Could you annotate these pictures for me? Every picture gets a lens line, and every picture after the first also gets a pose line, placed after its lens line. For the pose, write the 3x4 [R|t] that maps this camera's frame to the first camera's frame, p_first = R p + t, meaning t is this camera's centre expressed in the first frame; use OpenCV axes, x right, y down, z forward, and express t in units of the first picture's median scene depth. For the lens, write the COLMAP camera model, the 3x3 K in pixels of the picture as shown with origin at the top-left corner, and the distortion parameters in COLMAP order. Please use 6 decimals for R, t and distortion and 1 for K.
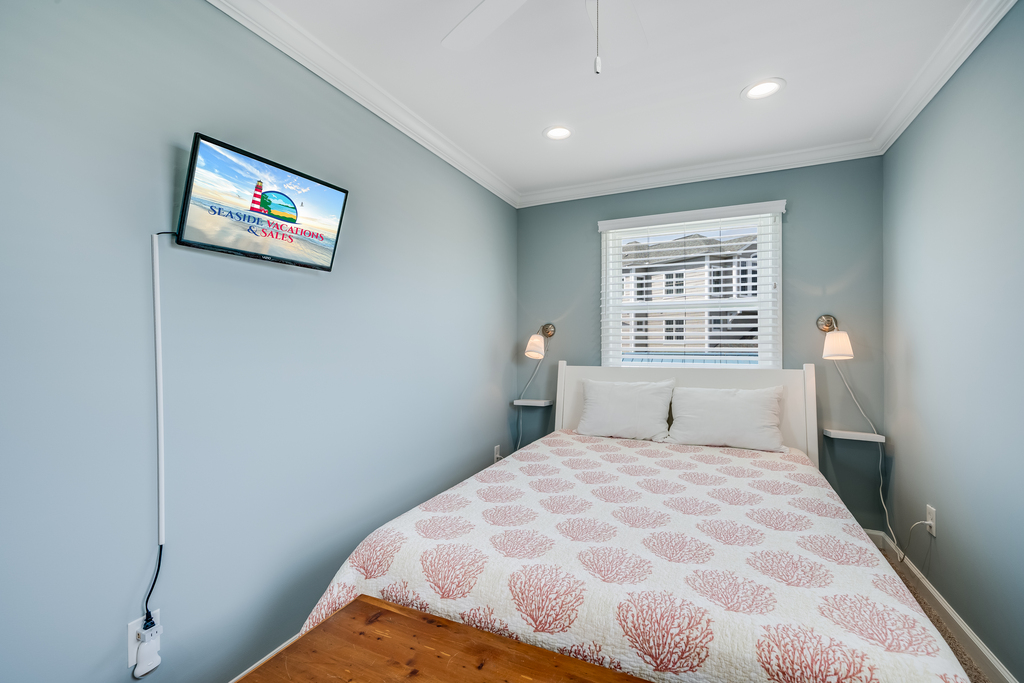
lens RADIAL K [[437.6, 0, 497.0], [0, 437.6, 341.9], [0, 0, 1]] dist [-0.000388, -0.000065]
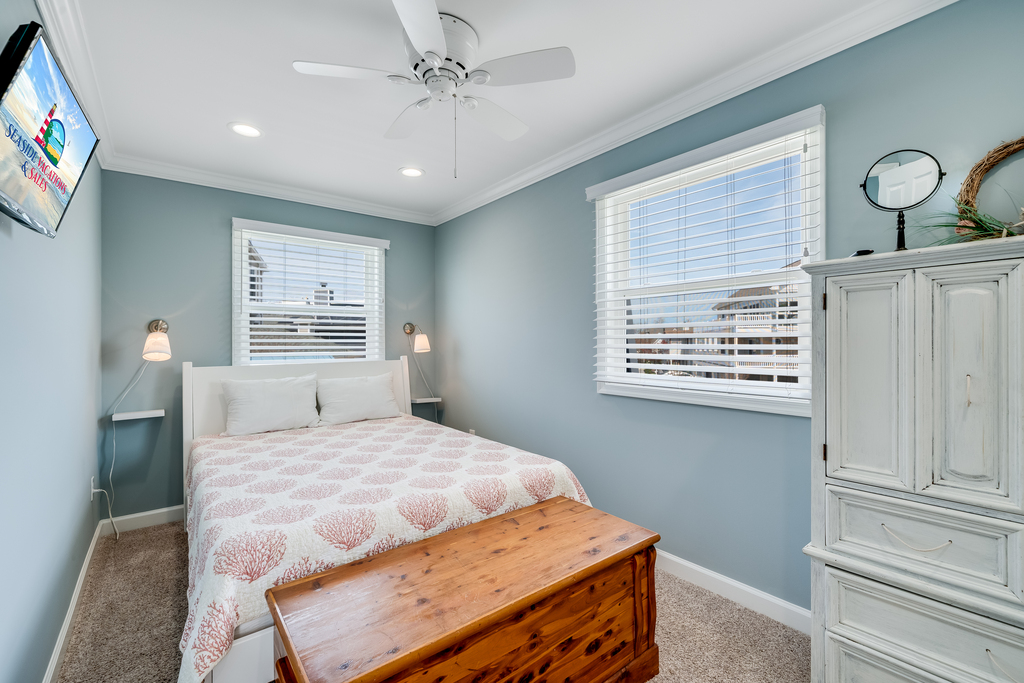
lens RADIAL K [[437.6, 0, 497.0], [0, 437.6, 341.9], [0, 0, 1]] dist [-0.000388, -0.000065]
pose [[0.467708, 0.000360, 0.883883, -0.554498], [0.002366, 0.999996, -0.001660, 0.008014], [-0.883880, 0.002868, 0.467705, 0.039639]]
